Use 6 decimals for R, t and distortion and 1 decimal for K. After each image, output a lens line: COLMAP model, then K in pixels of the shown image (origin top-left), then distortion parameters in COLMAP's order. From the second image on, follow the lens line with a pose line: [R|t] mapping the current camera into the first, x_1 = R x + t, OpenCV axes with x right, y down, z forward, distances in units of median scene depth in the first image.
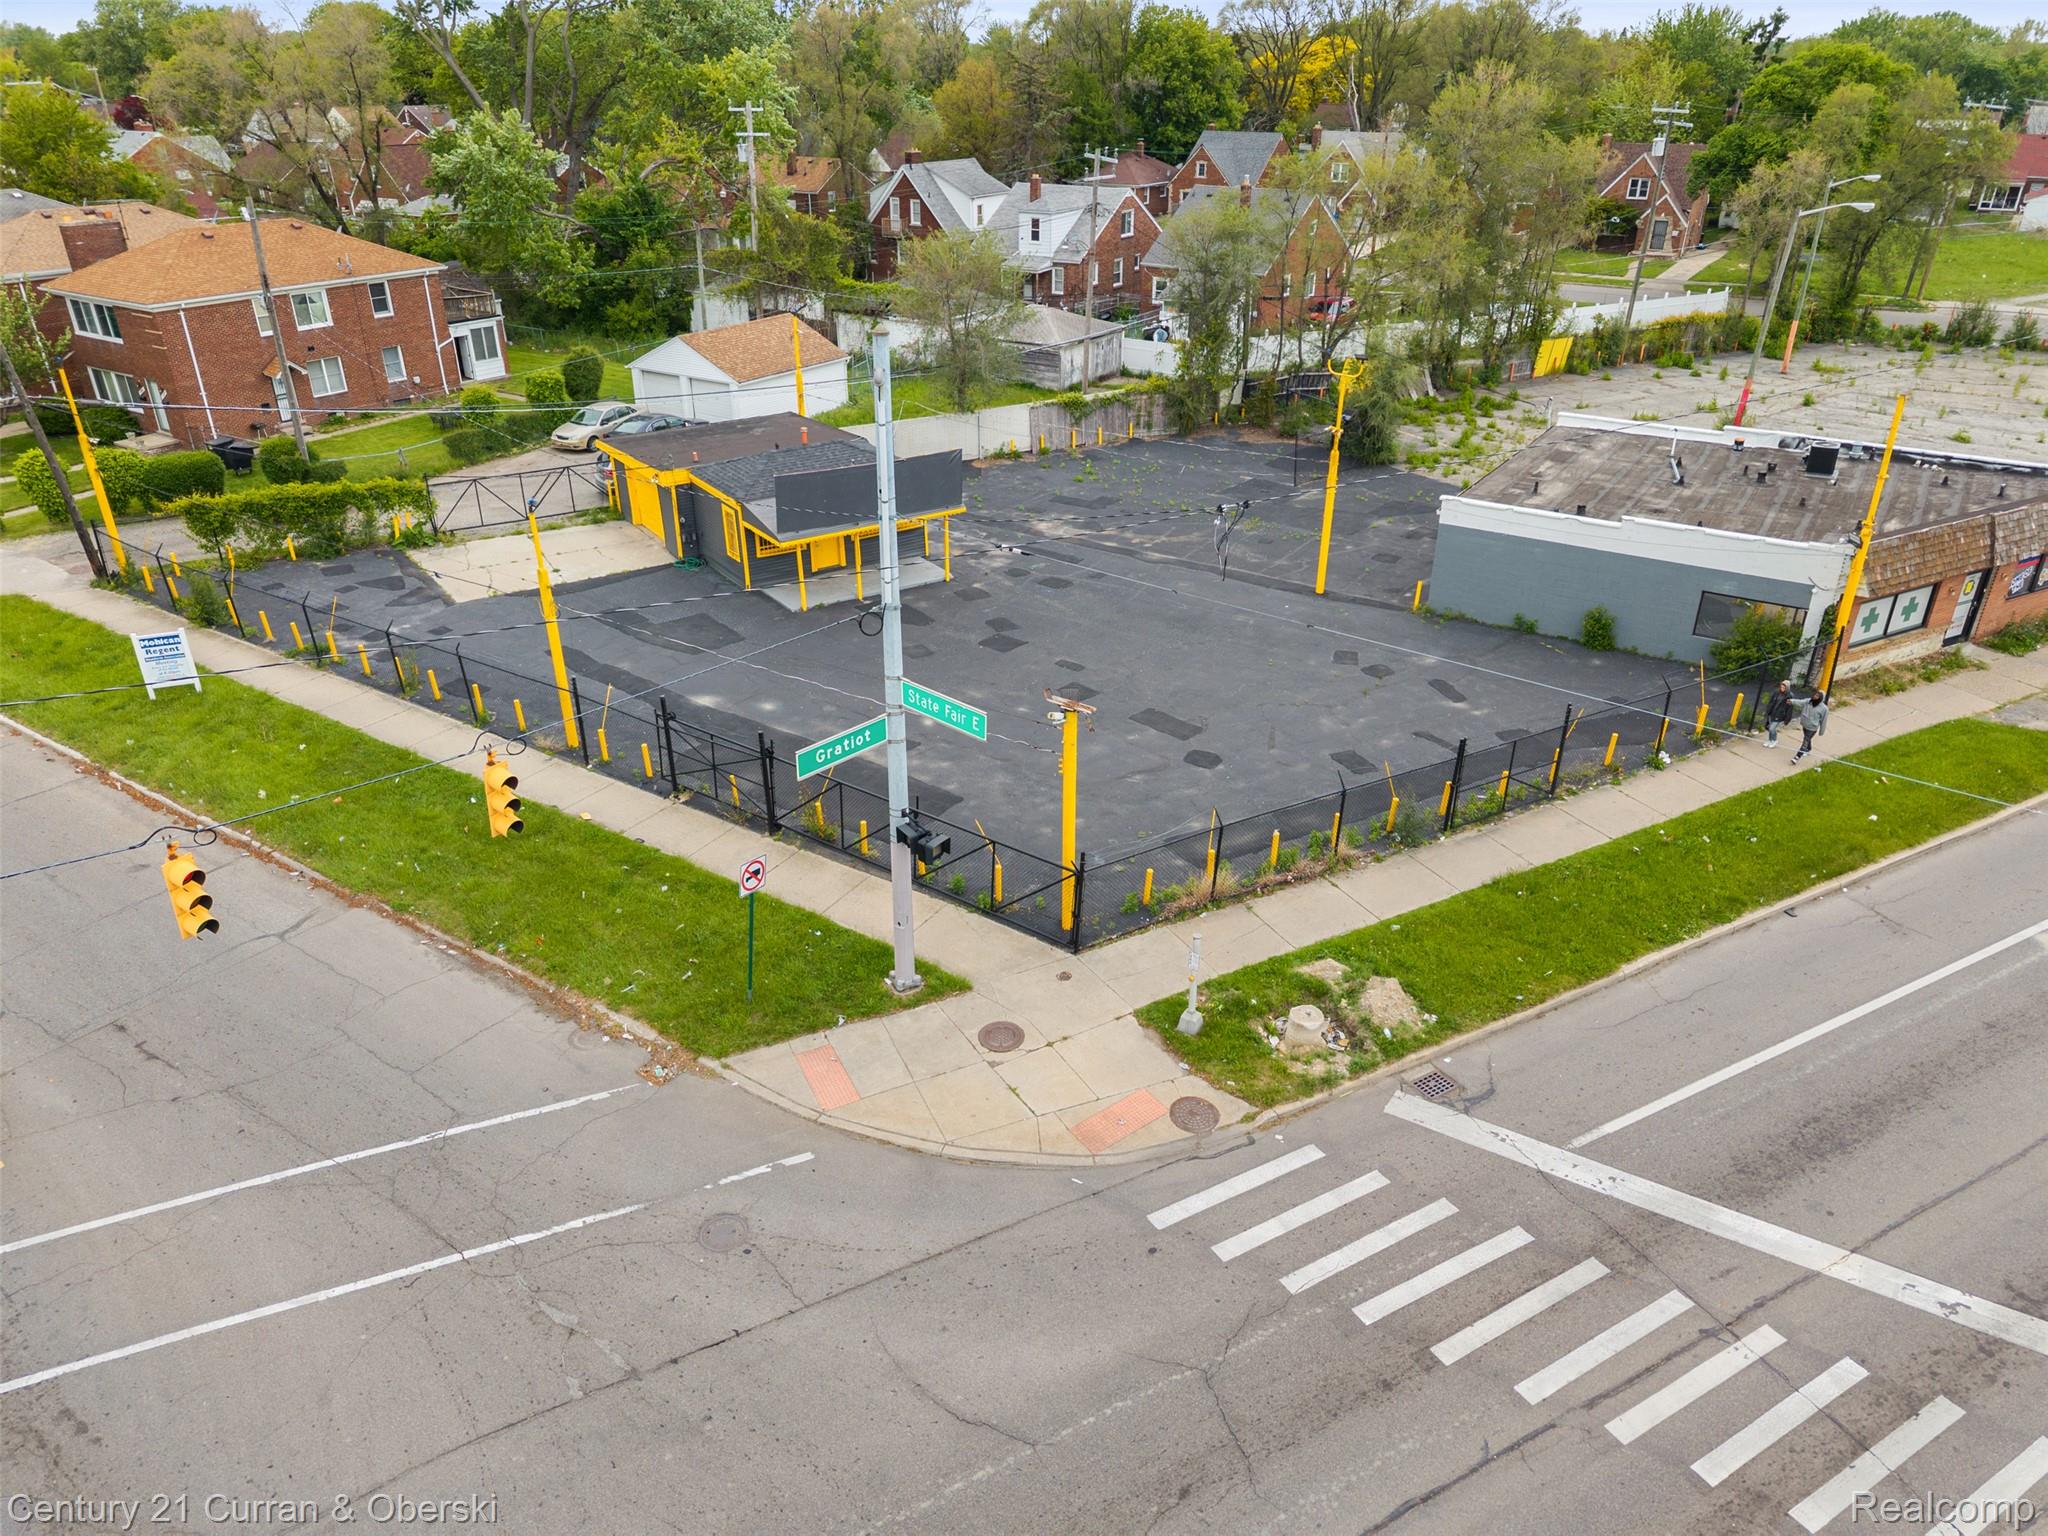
lens RADIAL K [[1369.6, 0, 1024.0], [0, 1369.6, 768.0], [0, 0, 1]] dist [0.024732, -0.022081]
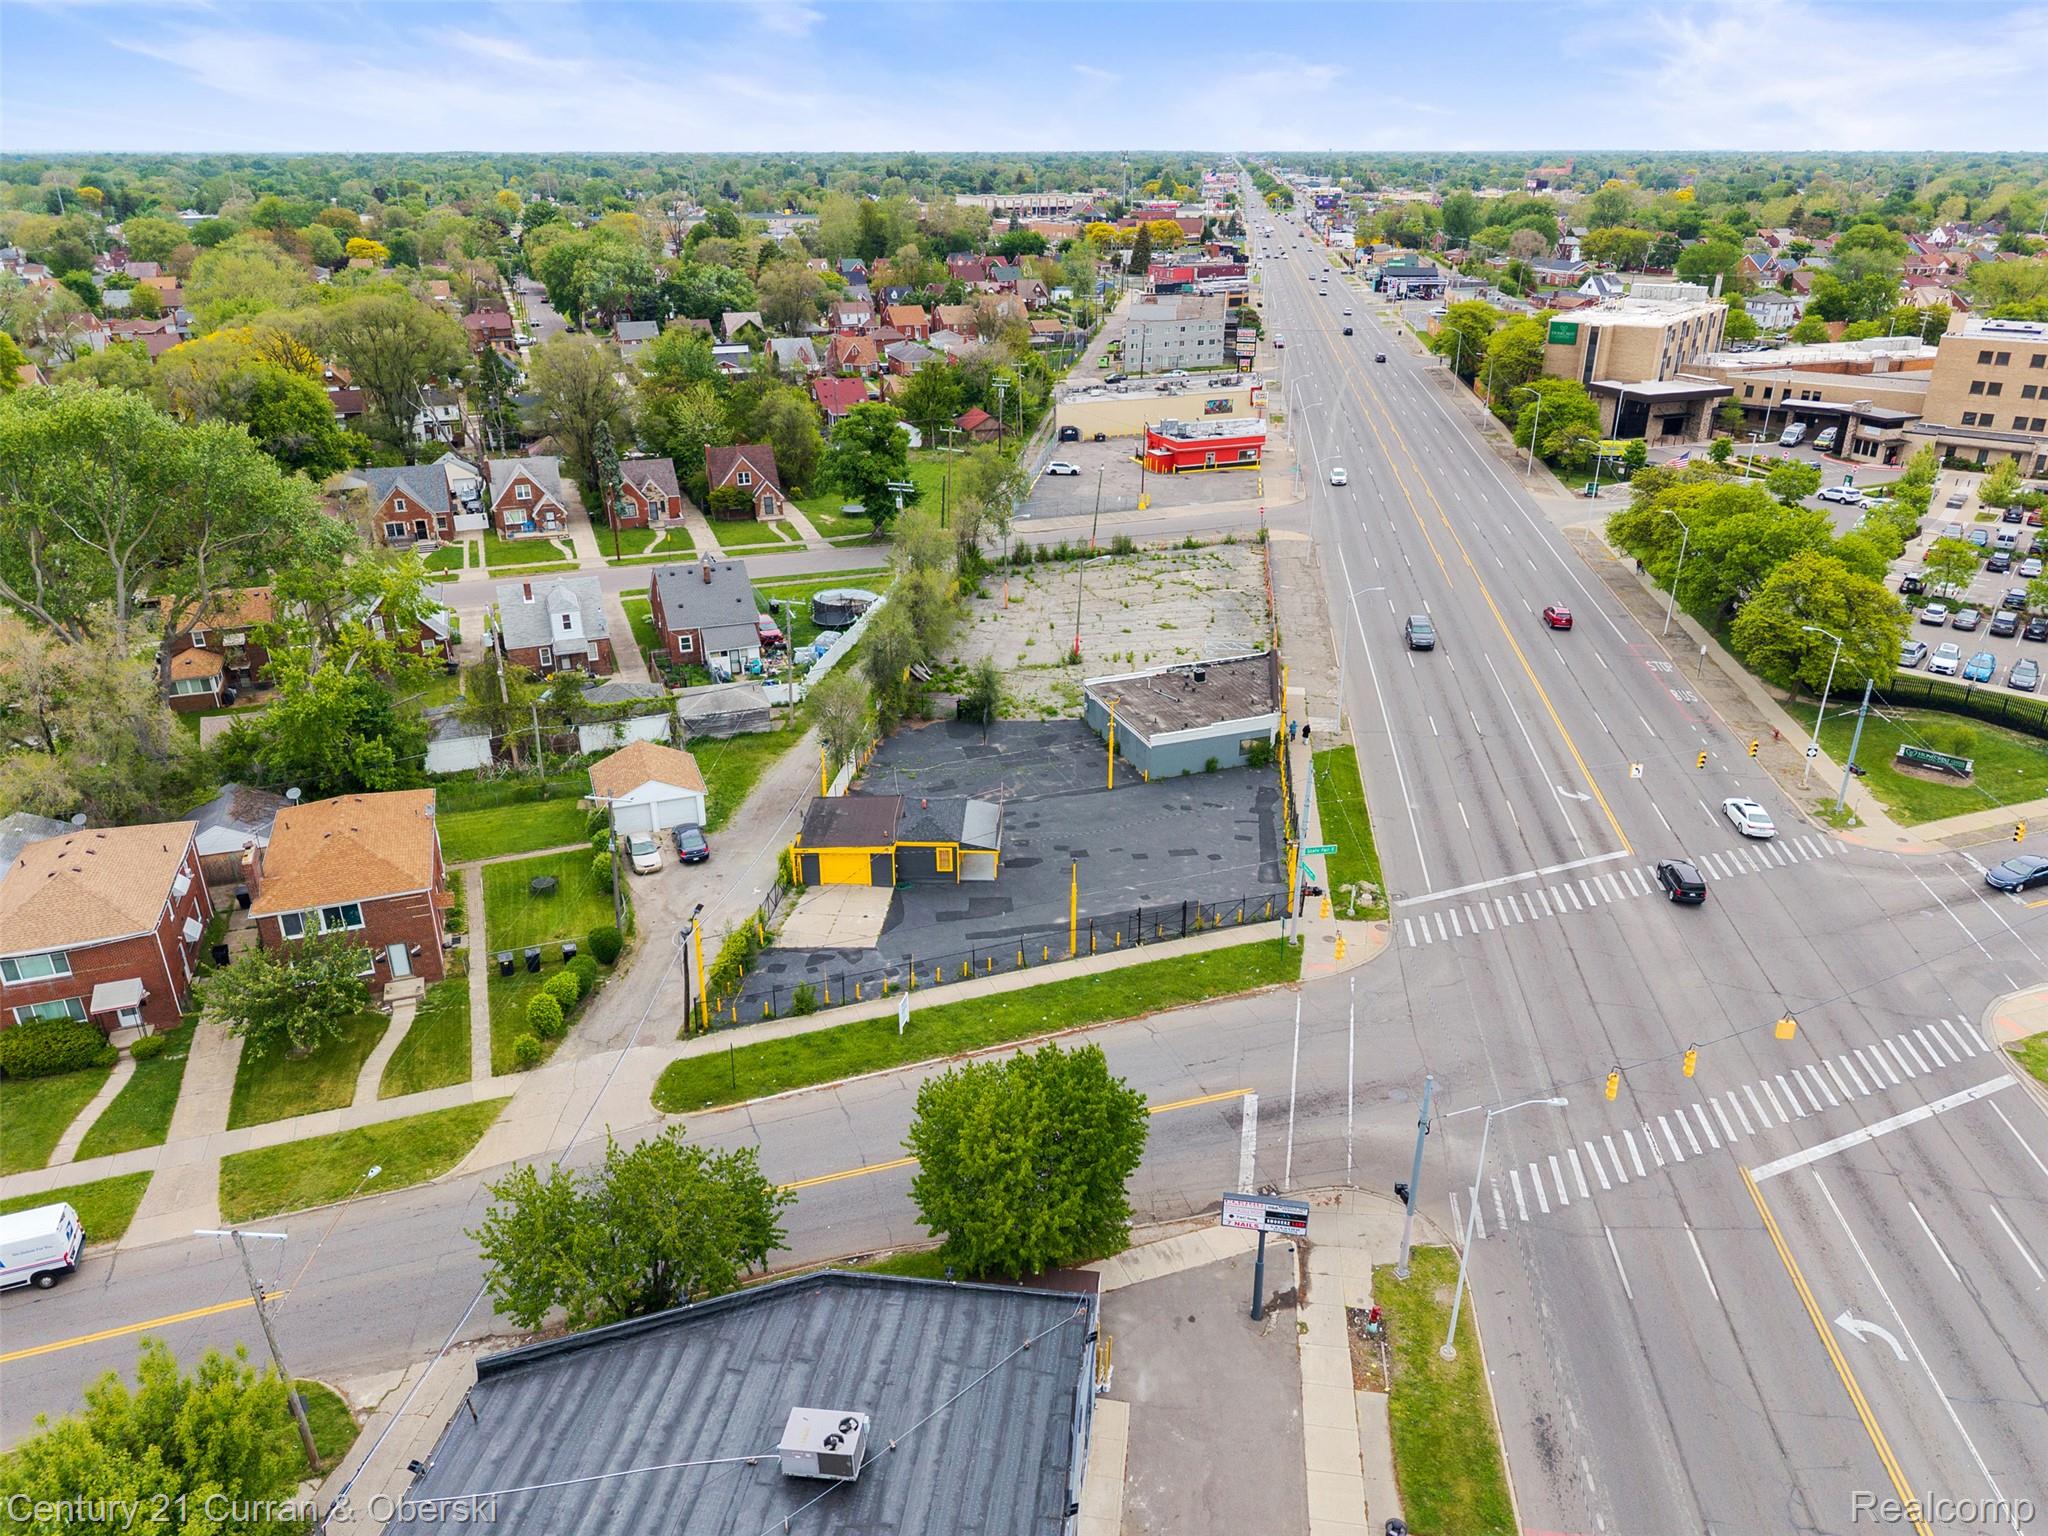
lens RADIAL K [[1394.6, 0, 1033.9], [0, 1394.6, 770.6], [0, 0, 1]] dist [0.056665, -0.058888]
pose [[0.589298, -0.327261, 0.738667, -1.198134], [0.373275, 0.921139, 0.110310, -0.350240], [-0.716515, 0.210721, 0.664984, -0.356345]]
